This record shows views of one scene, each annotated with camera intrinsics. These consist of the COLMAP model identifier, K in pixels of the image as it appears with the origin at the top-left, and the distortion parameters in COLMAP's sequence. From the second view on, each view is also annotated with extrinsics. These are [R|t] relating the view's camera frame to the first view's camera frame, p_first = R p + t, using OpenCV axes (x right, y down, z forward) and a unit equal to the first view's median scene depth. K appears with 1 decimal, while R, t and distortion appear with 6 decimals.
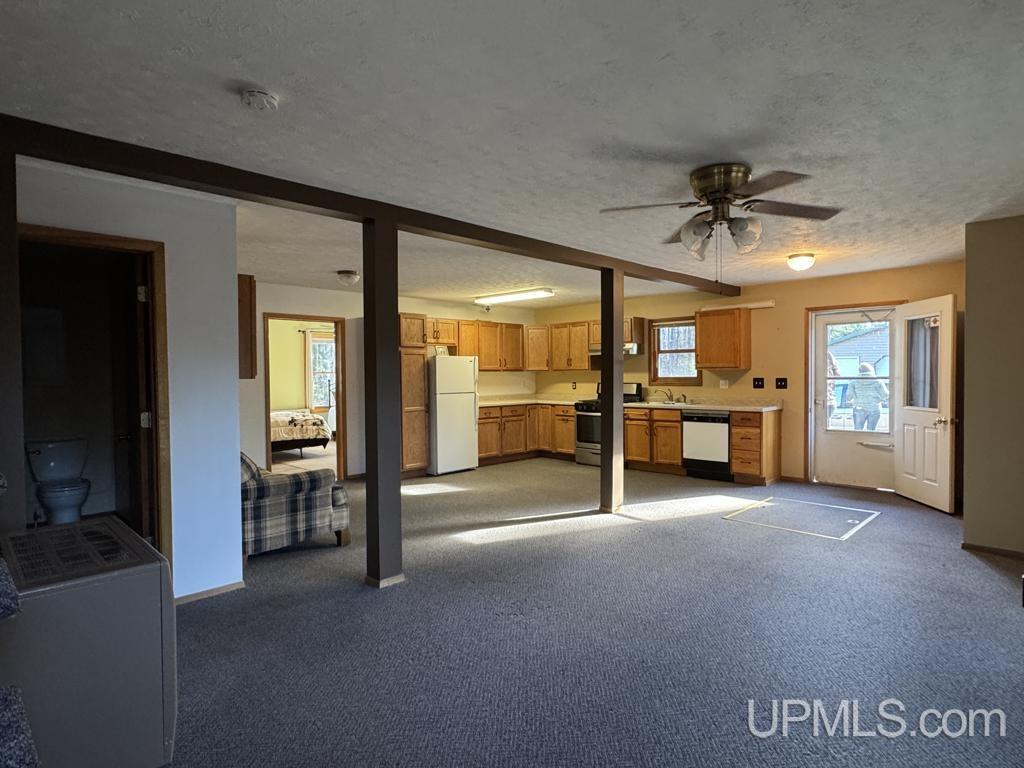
lens RADIAL K [[561.0, 0, 512.0], [0, 561.0, 384.0], [0, 0, 1]] dist [0.001752, 0.000292]
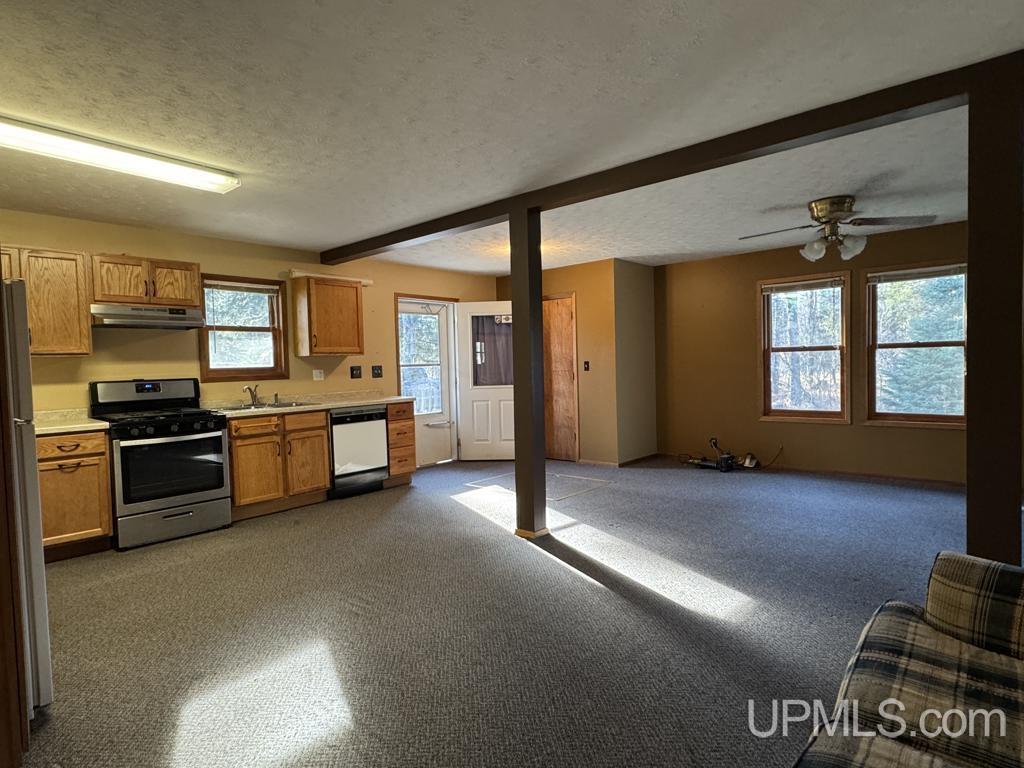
lens RADIAL K [[561.0, 0, 512.0], [0, 561.0, 384.0], [0, 0, 1]] dist [0.001752, 0.000292]
pose [[-0.048575, -0.026382, 0.998471, -0.431157], [0.045414, 0.998559, 0.028593, 0.002607], [-0.997787, 0.046734, -0.047307, 0.806295]]
